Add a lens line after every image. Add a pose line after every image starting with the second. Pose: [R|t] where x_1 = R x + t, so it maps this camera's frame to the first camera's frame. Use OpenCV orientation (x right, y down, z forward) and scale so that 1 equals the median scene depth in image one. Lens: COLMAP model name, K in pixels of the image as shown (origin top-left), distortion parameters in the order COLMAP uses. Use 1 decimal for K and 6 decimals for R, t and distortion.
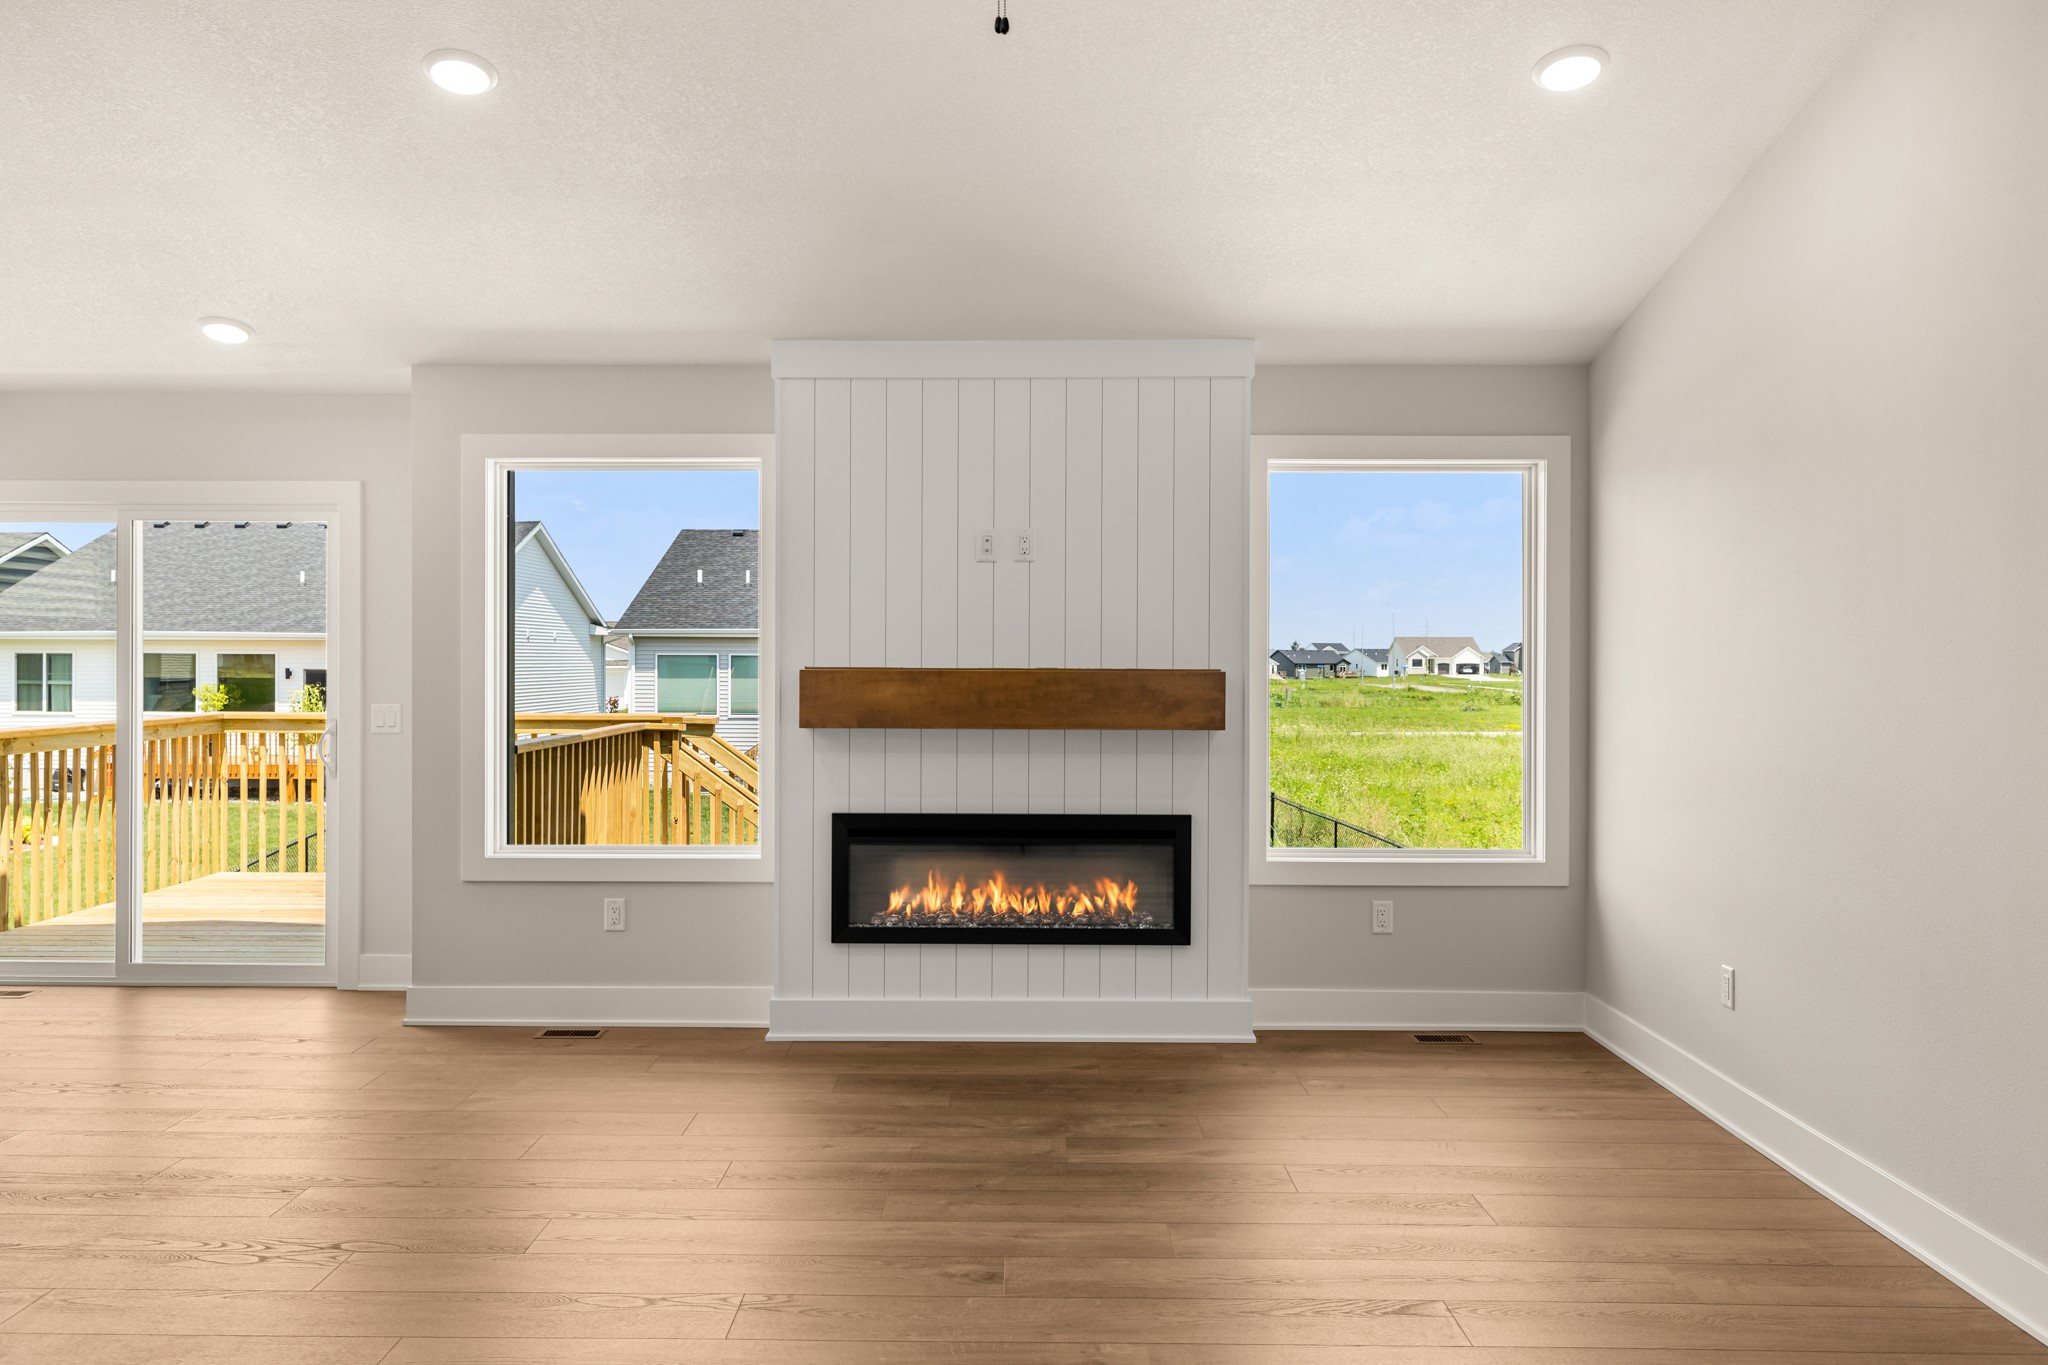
lens RADIAL K [[1585.7, 0, 965.6], [0, 1585.7, 670.8], [0, 0, 1]] dist [0.033533, 0.000064]
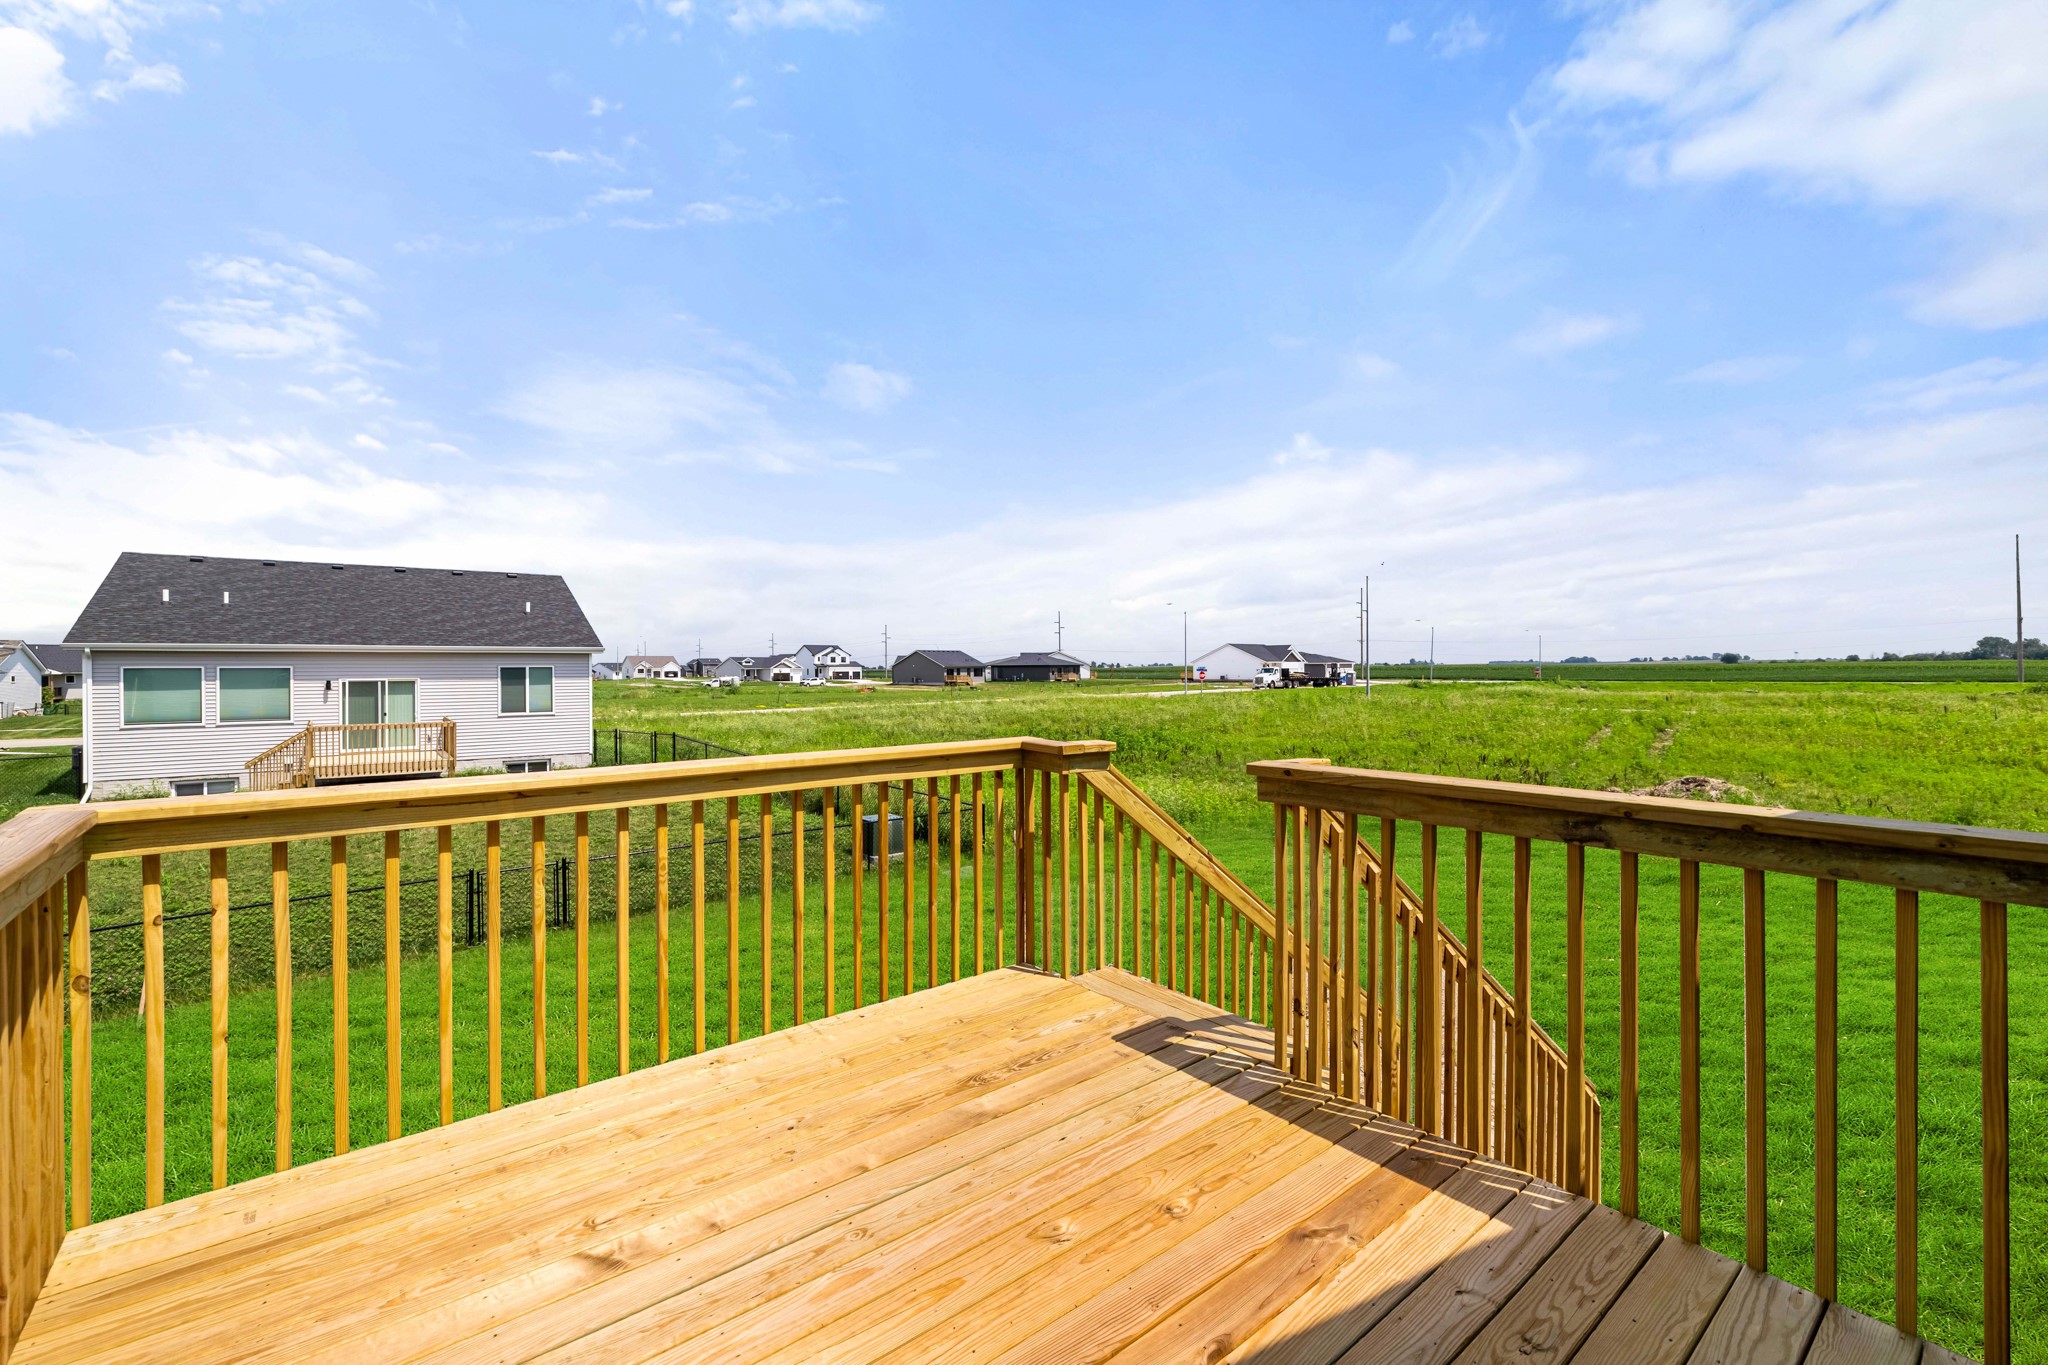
lens RADIAL K [[864.5, 0, 1015.6], [0, 864.5, 674.8], [0, 0, 1]] dist [0.003609, -0.000971]
pose [[0.766575, -0.013676, 0.642009, -0.420114], [0.013822, 0.999893, 0.004795, -0.001608], [-0.642006, 0.005198, 0.766682, 0.725091]]
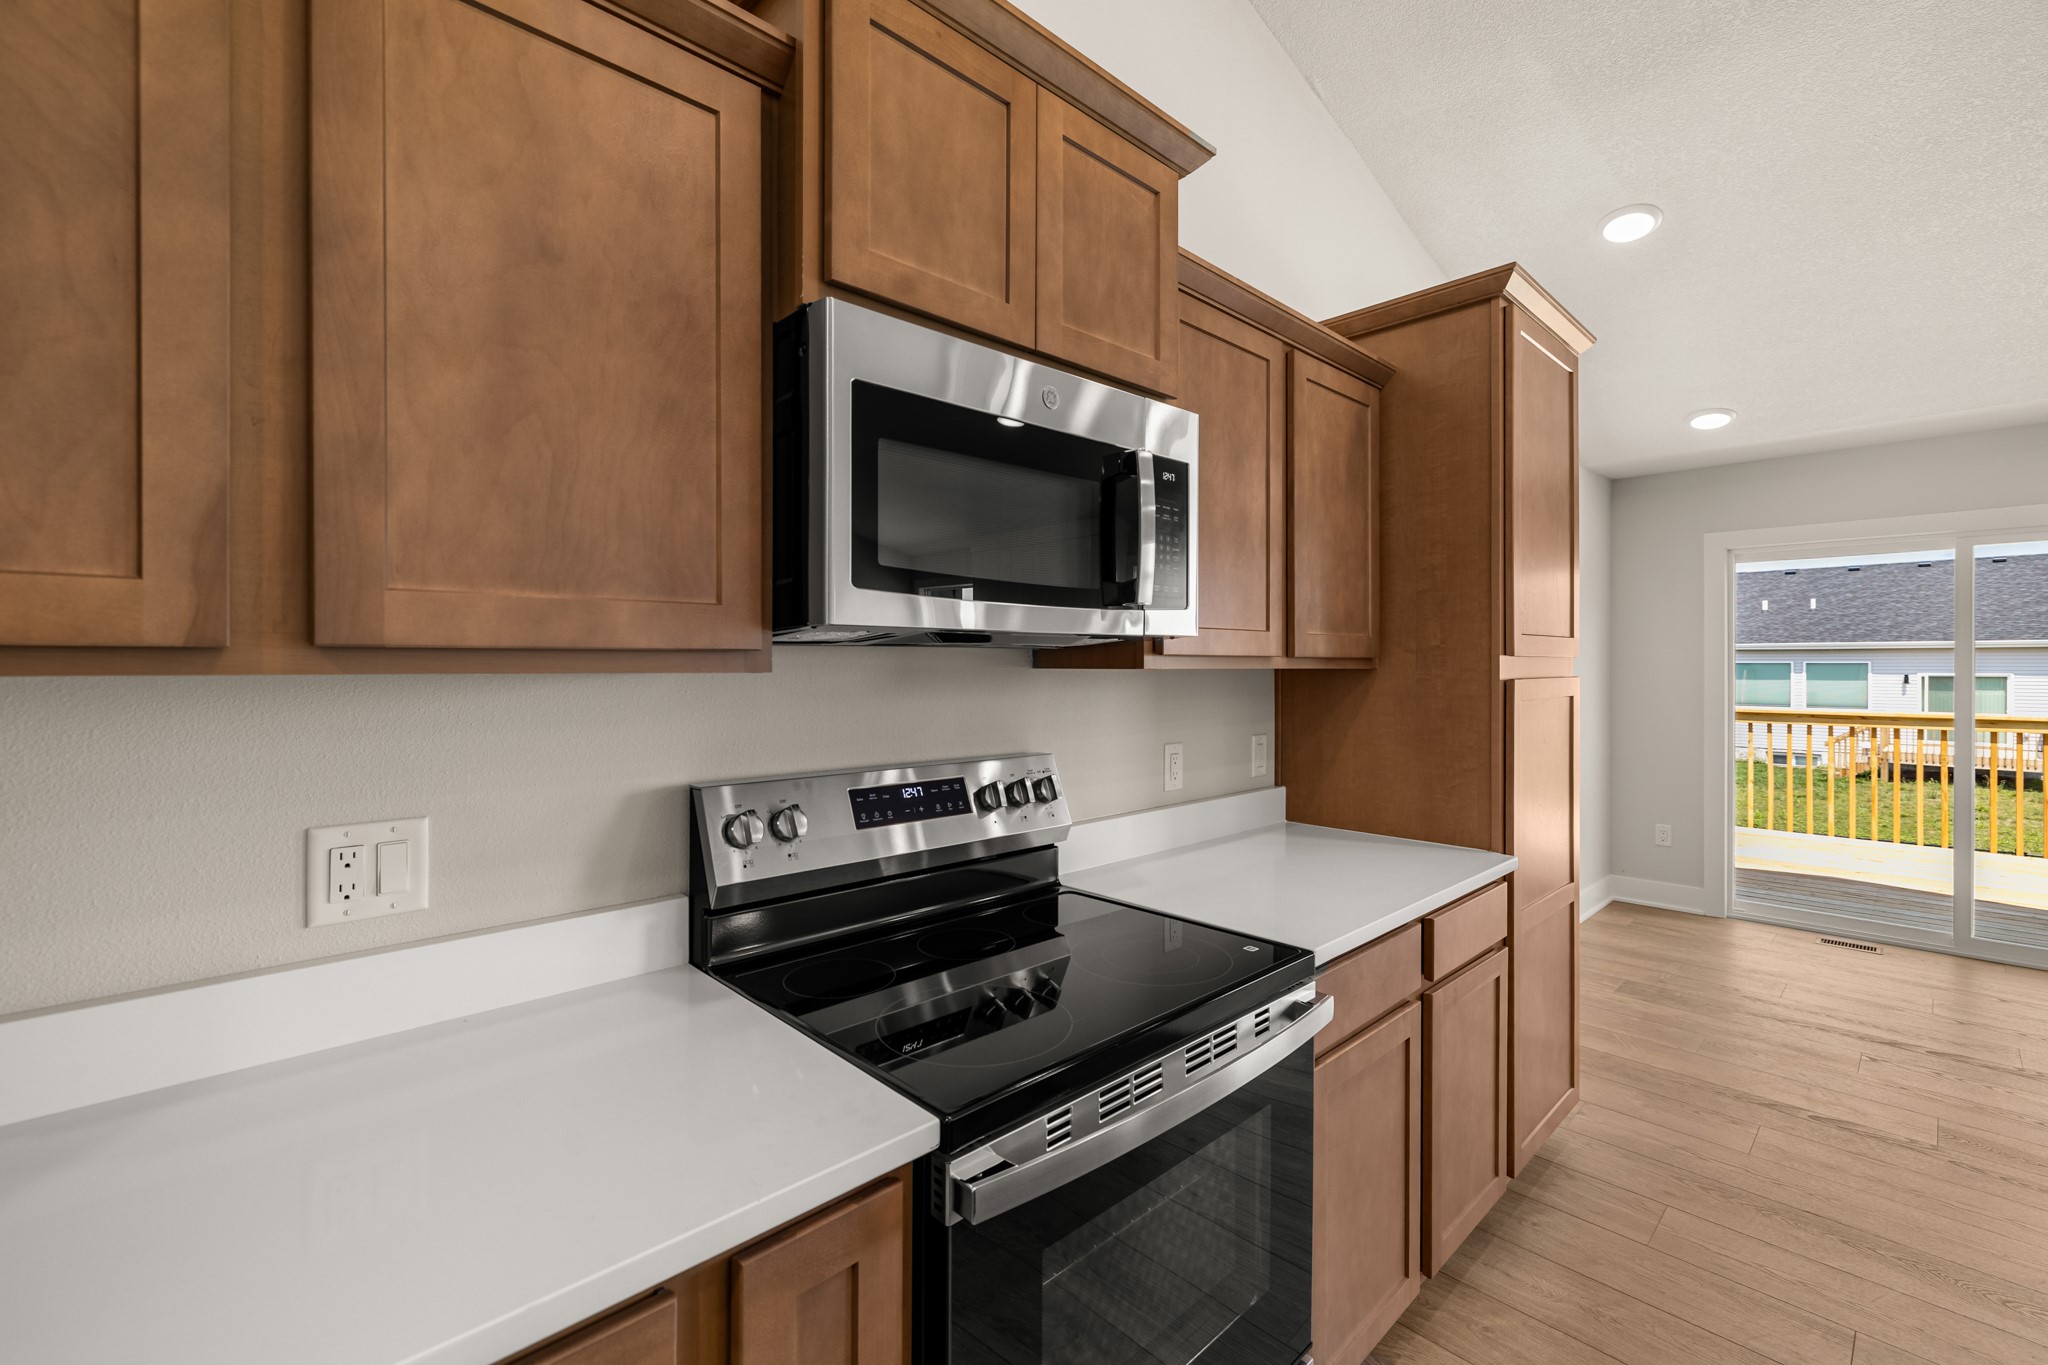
lens RADIAL K [[864.5, 0, 1015.6], [0, 864.5, 664.2], [0, 0, 1]] dist [0.003609, -0.000971]
pose [[0.701735, -0.003294, -0.712430, -0.360408], [-0.003384, 0.999963, -0.007957, -0.001782], [0.712430, 0.007995, 0.701698, 0.059979]]
